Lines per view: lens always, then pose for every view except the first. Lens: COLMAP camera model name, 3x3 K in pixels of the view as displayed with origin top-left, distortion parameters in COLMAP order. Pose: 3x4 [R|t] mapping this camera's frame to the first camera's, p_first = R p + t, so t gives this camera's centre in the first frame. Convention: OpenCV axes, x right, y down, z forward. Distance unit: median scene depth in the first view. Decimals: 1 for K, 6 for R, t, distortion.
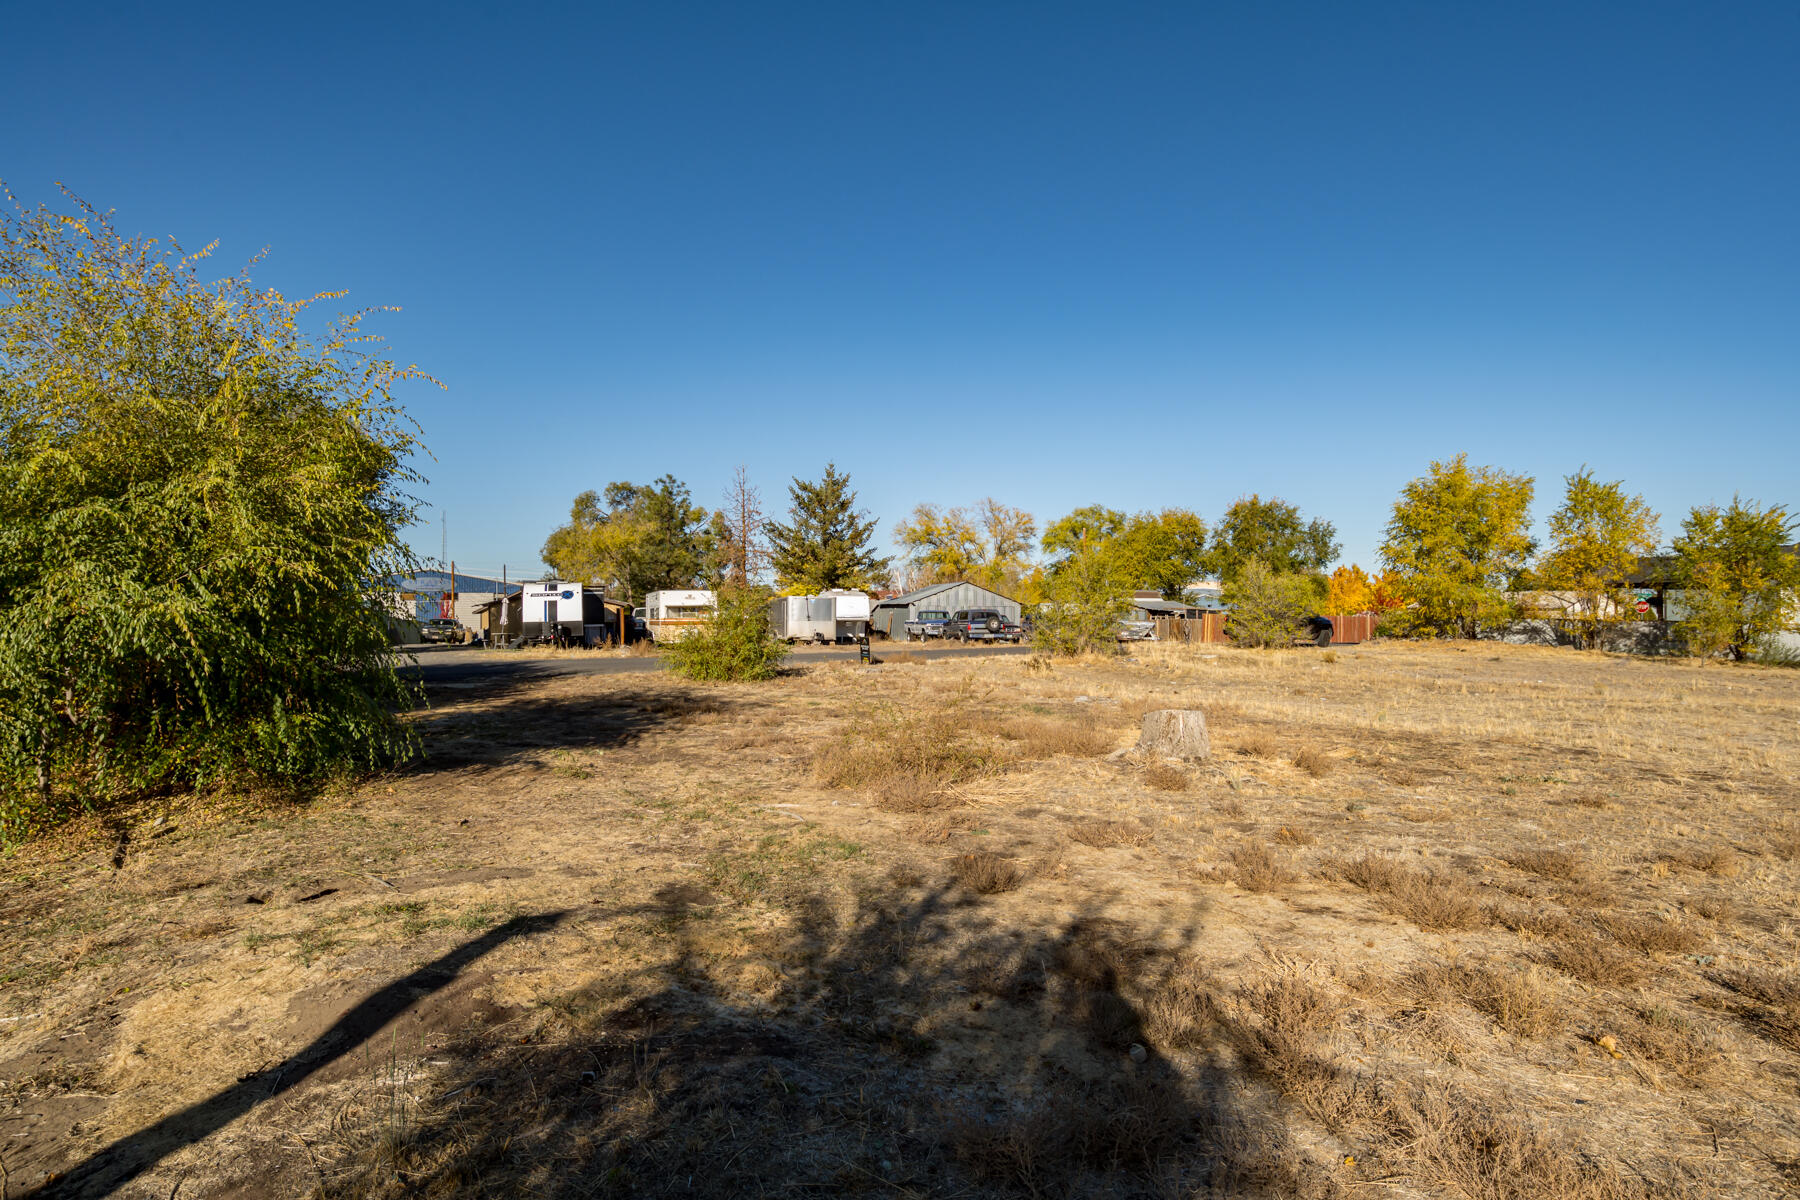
lens RADIAL K [[913.4, 0, 899.3], [0, 913.4, 602.7], [0, 0, 1]] dist [-0.020317, 0.004988]
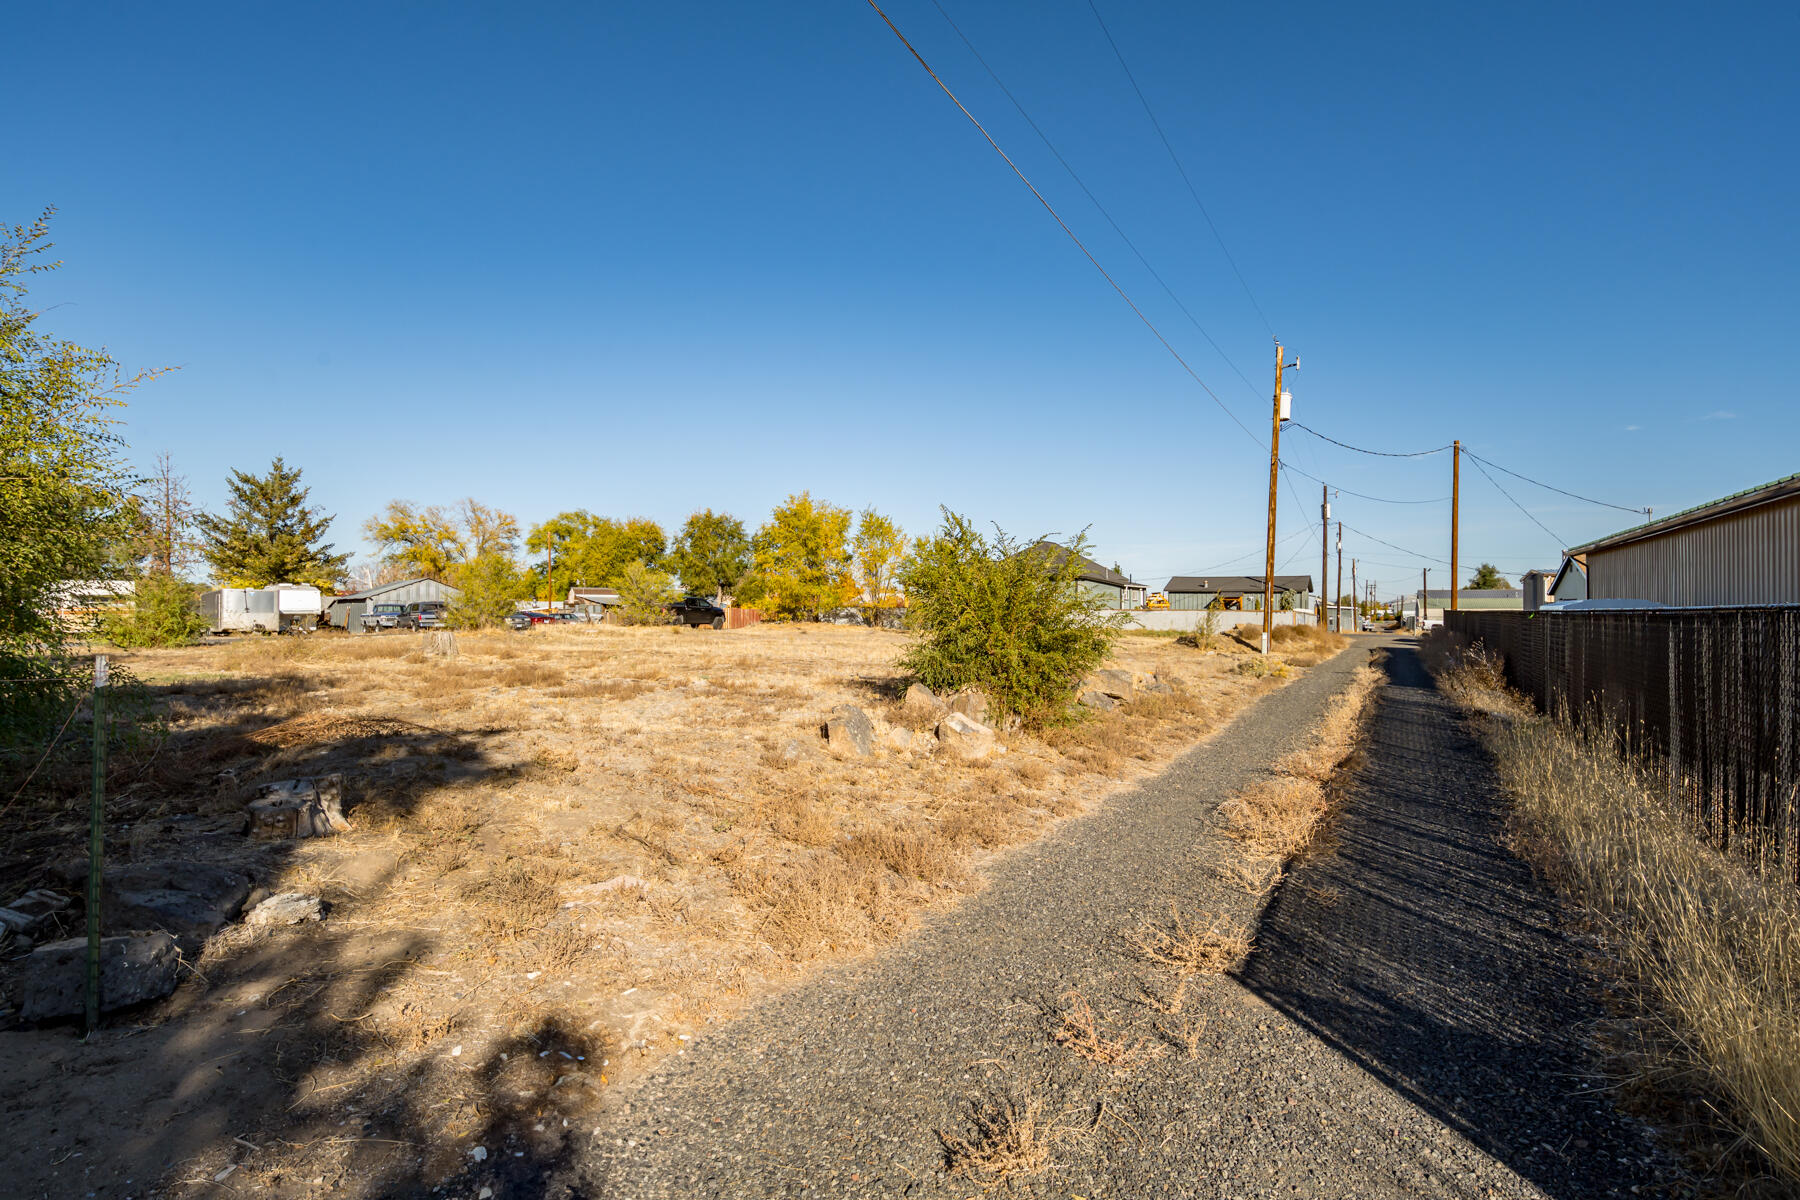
lens RADIAL K [[913.4, 0, 912.6], [0, 913.4, 606.4], [0, 0, 1]] dist [-0.020317, 0.004988]
pose [[0.867647, -0.001400, 0.497179, 0.033379], [0.001259, 0.999999, 0.000619, 0.009500], [-0.497179, 0.000089, 0.867648, -0.192694]]
